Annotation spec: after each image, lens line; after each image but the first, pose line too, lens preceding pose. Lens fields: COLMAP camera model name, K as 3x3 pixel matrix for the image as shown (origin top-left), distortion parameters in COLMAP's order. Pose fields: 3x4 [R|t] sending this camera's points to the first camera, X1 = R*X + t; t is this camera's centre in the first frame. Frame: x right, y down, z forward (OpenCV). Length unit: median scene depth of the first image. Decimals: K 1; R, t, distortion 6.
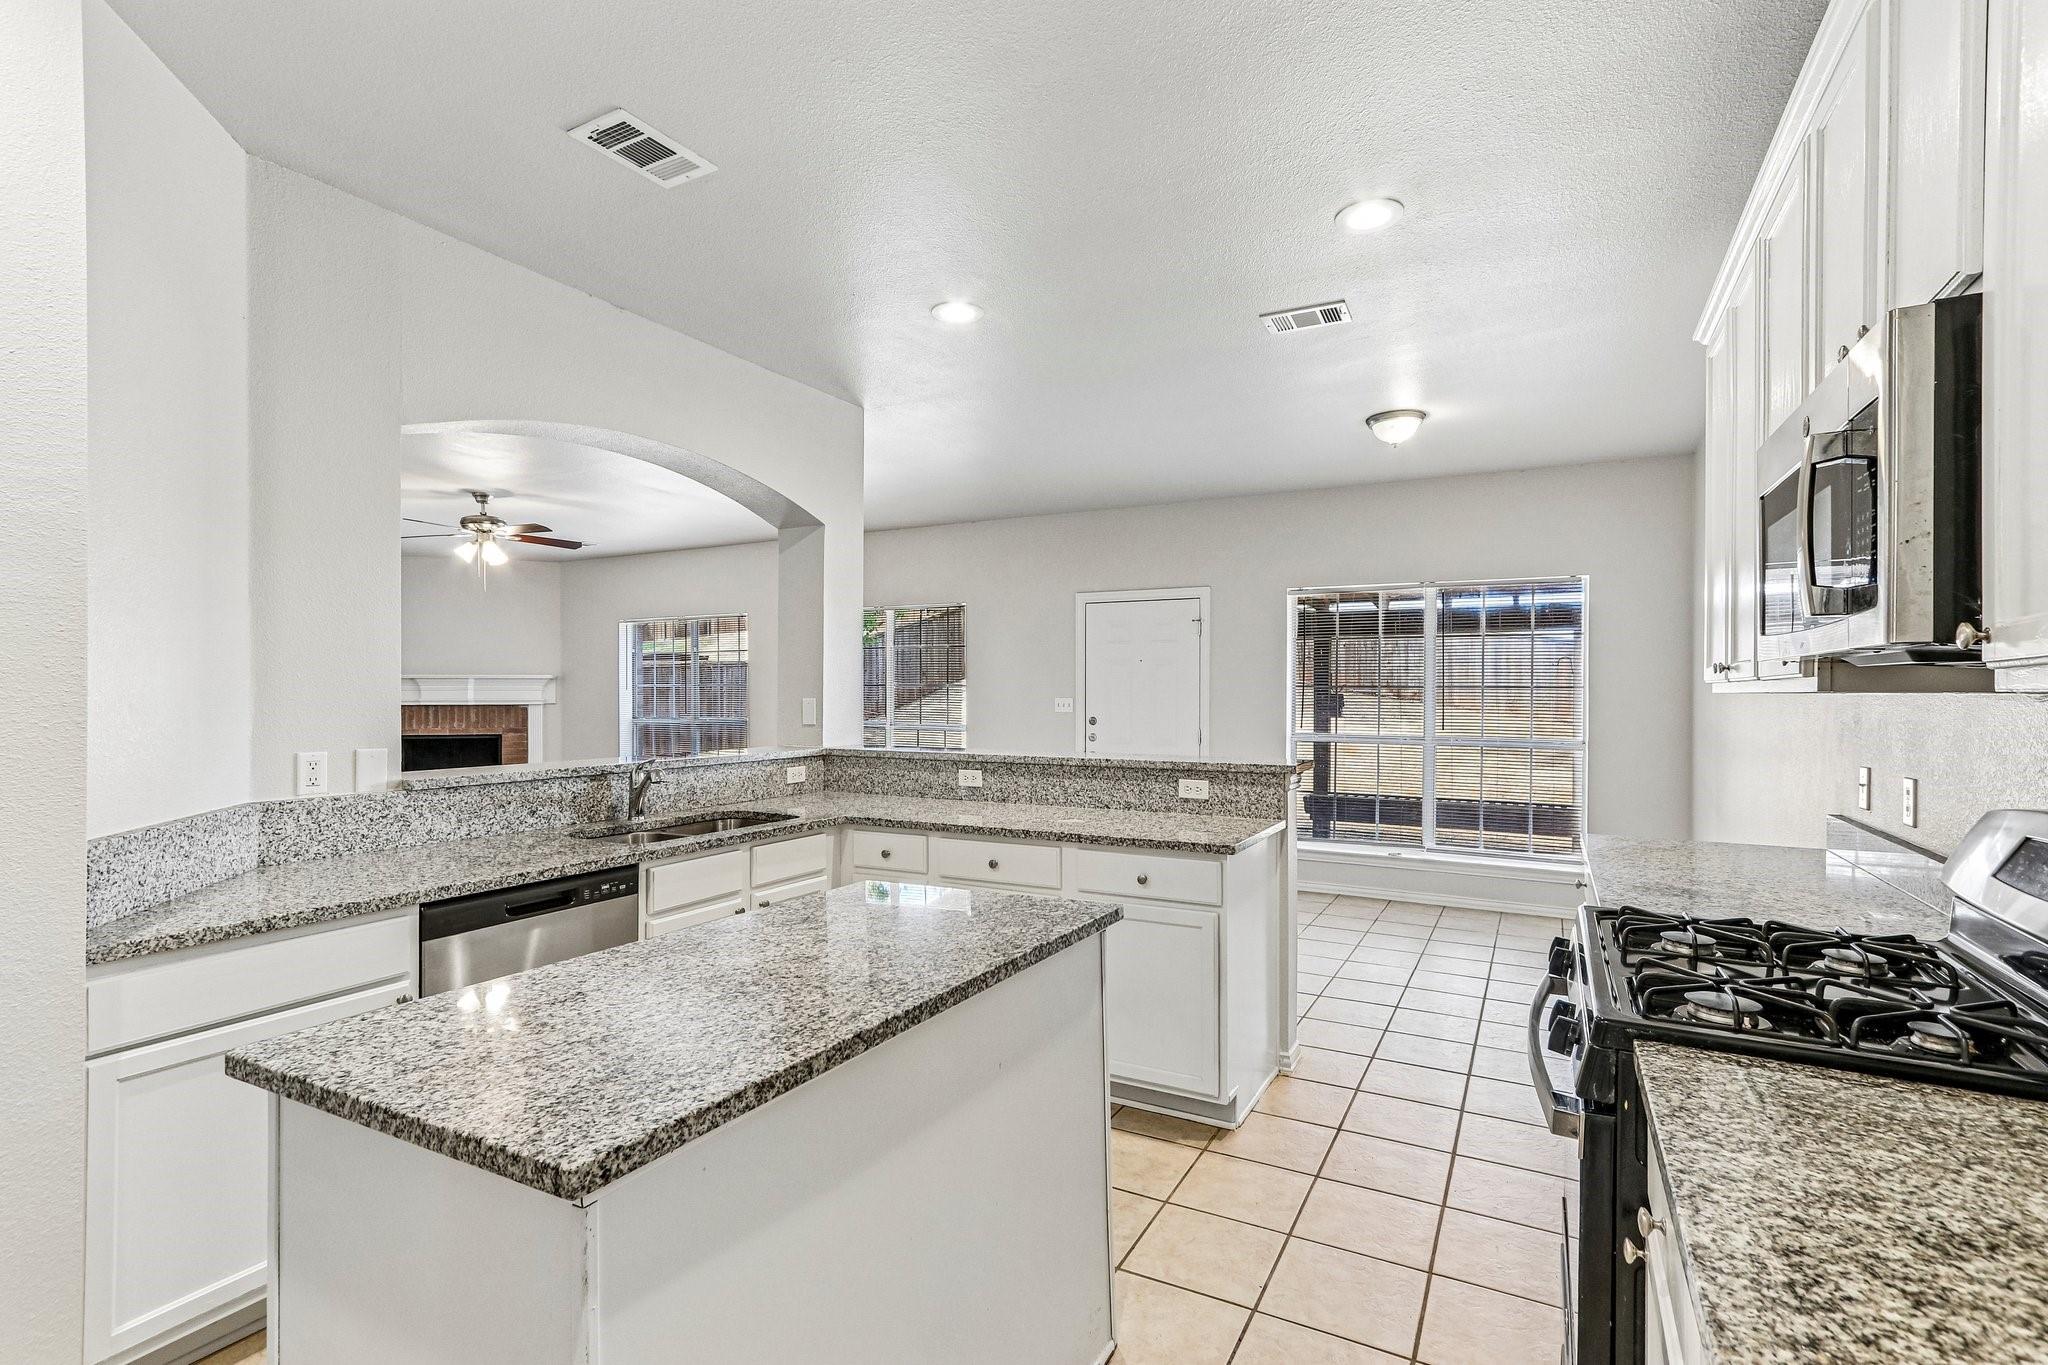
lens RADIAL K [[946.8, 0, 1035.5], [0, 946.8, 693.0], [0, 0, 1]] dist [-0.001227, 0.001698]
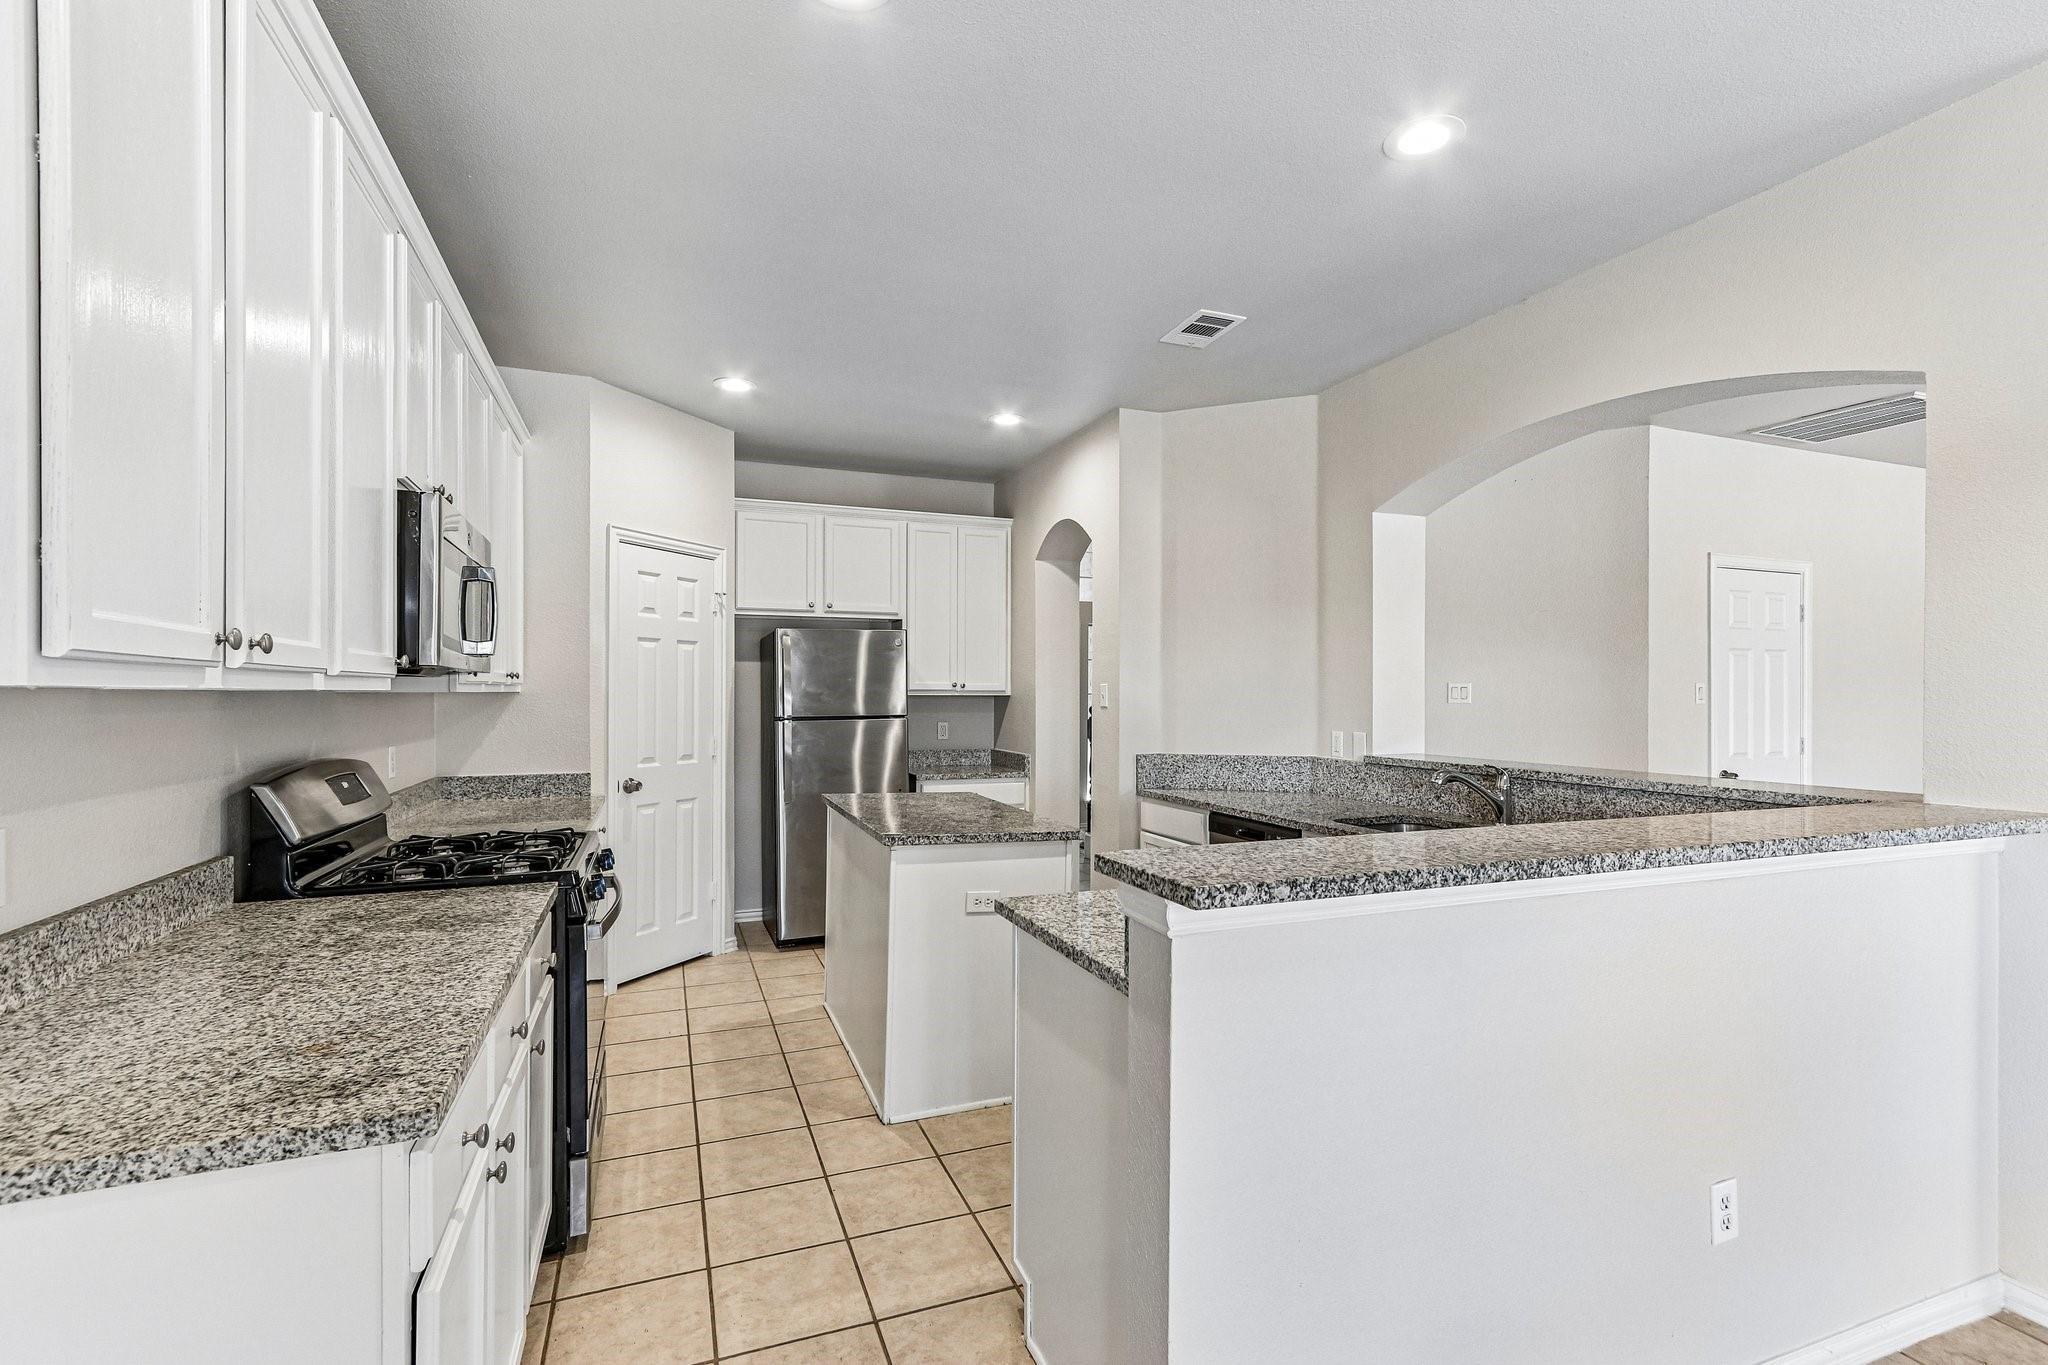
lens RADIAL K [[946.8, 0, 1031.3], [0, 946.8, 691.1], [0, 0, 1]] dist [-0.001227, 0.001698]
pose [[-0.647089, -0.004827, -0.762399, 0.430519], [-0.002312, 0.999988, -0.004368, 0.000317], [0.762411, -0.001064, -0.647092, 0.852667]]
